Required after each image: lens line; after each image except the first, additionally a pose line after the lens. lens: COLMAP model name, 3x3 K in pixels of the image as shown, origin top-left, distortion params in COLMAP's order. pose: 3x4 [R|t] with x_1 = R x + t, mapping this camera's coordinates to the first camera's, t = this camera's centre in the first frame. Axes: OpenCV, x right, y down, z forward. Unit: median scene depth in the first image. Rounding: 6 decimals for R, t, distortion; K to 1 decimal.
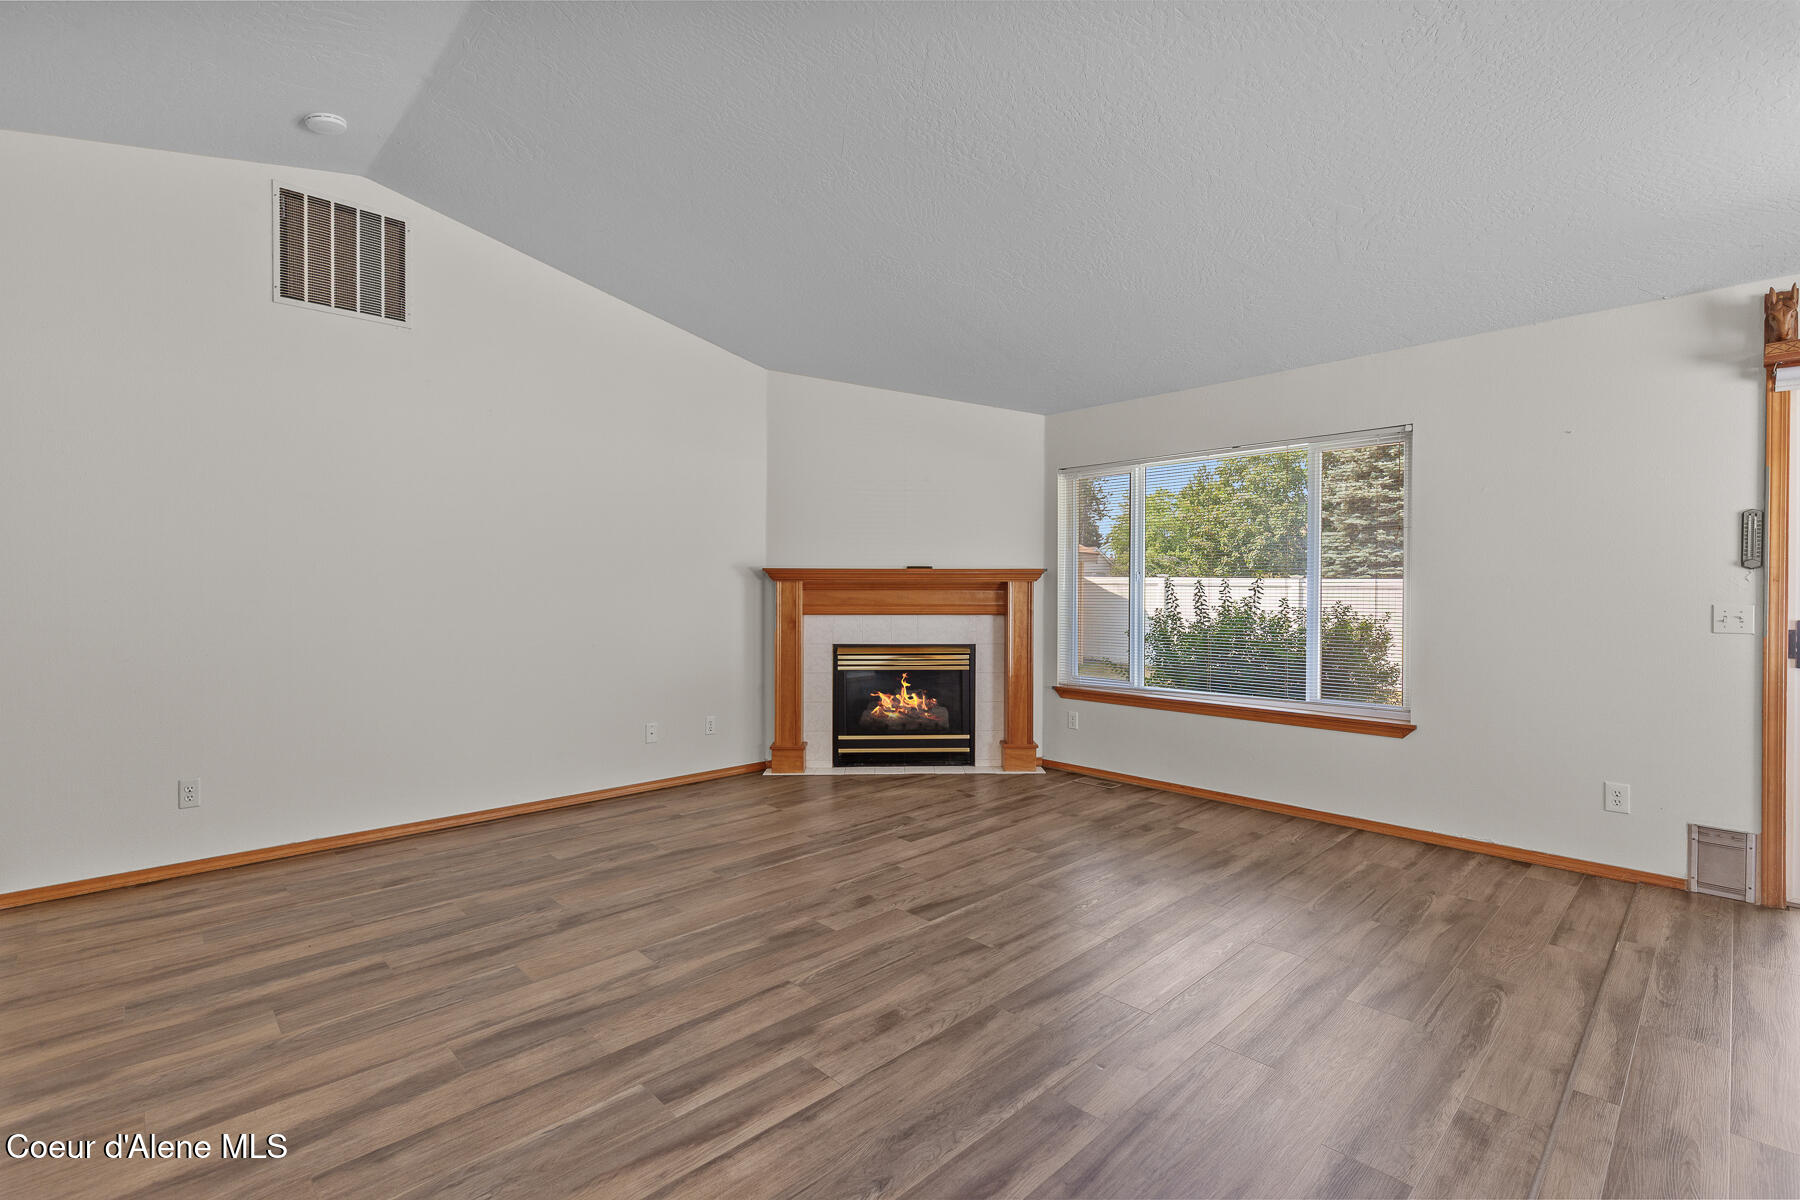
lens RADIAL K [[811.2, 0, 907.0], [0, 811.2, 595.6], [0, 0, 1]] dist [0.009568, -0.002550]
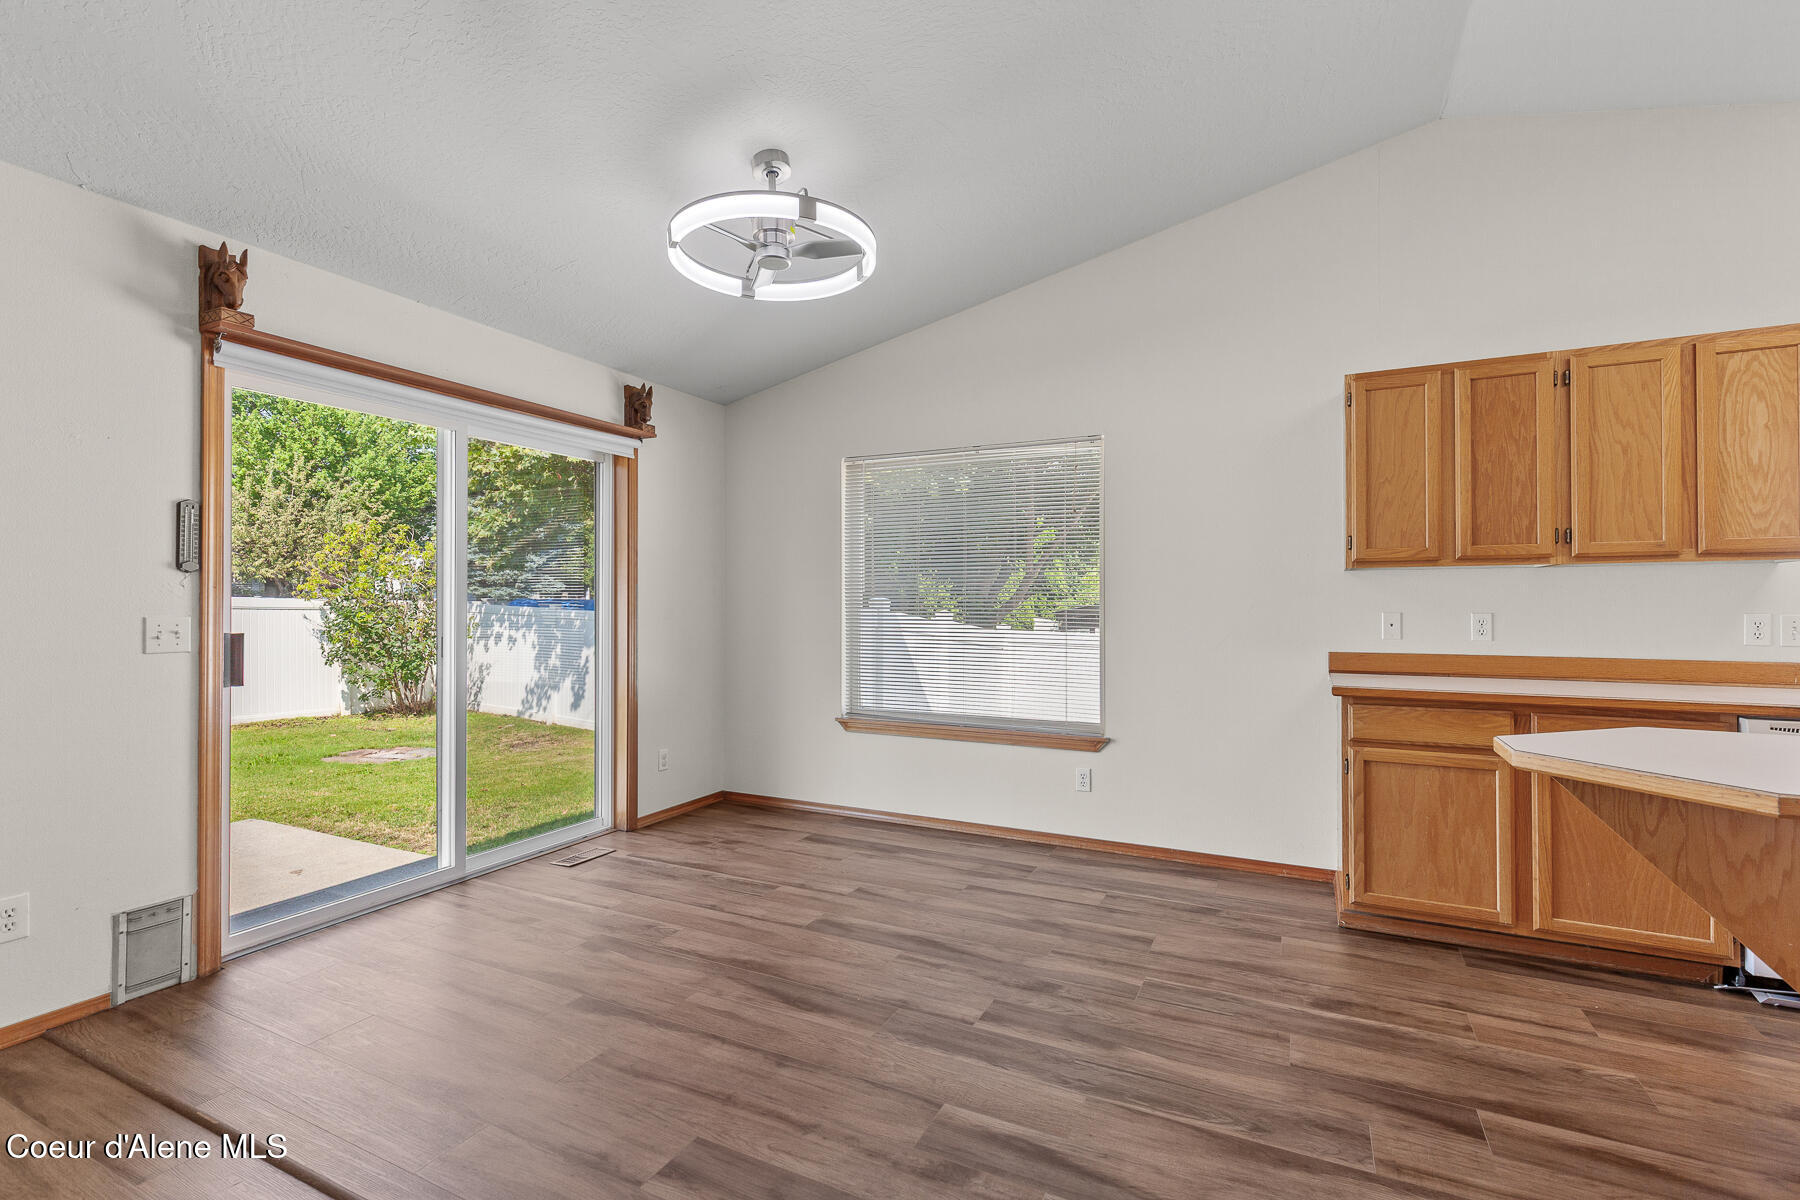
lens RADIAL K [[811.2, 0, 906.4], [0, 811.2, 595.3], [0, 0, 1]] dist [0.009568, -0.002550]
pose [[-0.327467, 0.005959, 0.944844, 0.020424], [0.005555, 0.999975, -0.004382, -0.001832], [-0.944846, 0.003814, -0.327492, 0.491043]]
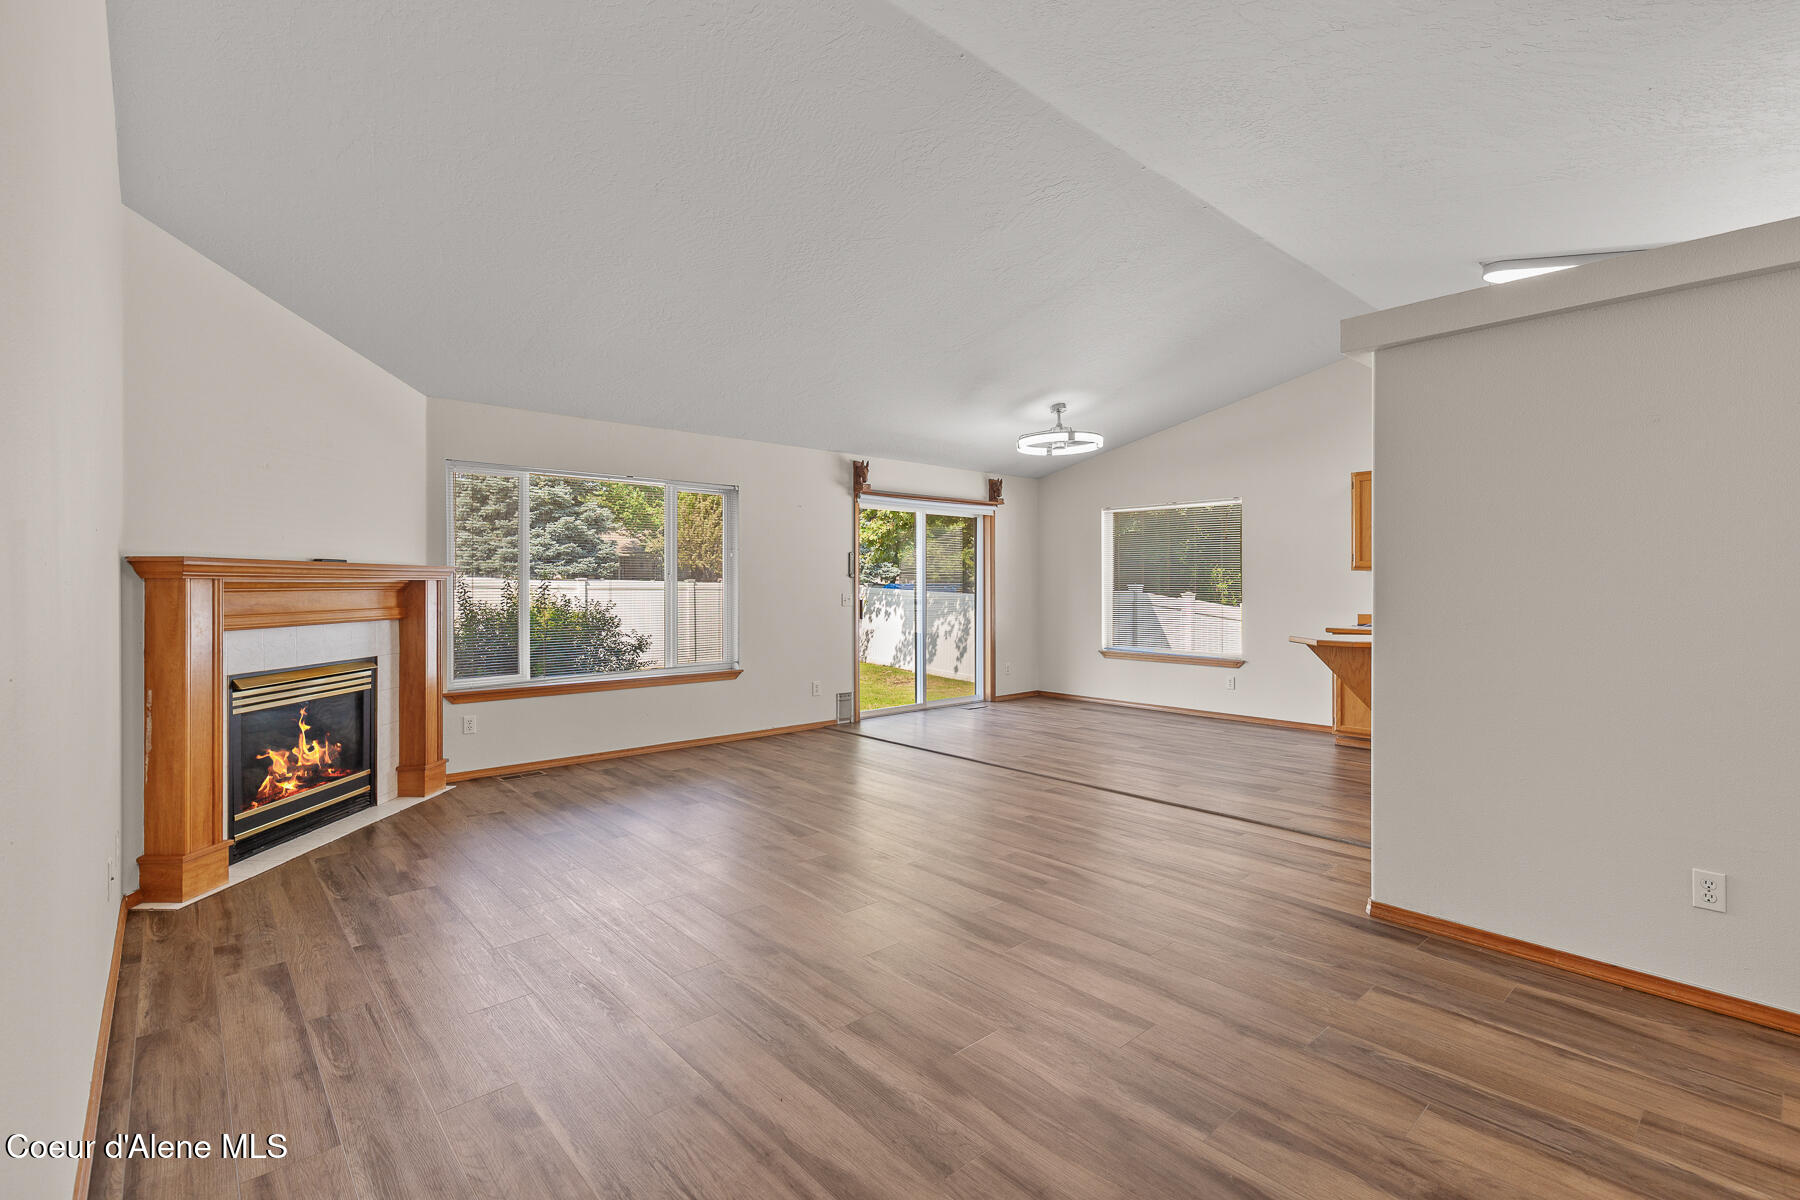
lens RADIAL K [[811.2, 0, 911.1], [0, 811.2, 583.6], [0, 0, 1]] dist [0.009568, -0.002550]
pose [[0.036525, -0.001016, 0.999332, -1.049114], [0.009532, 0.999954, 0.000669, -0.013291], [-0.999287, 0.009501, 0.036533, 0.625598]]
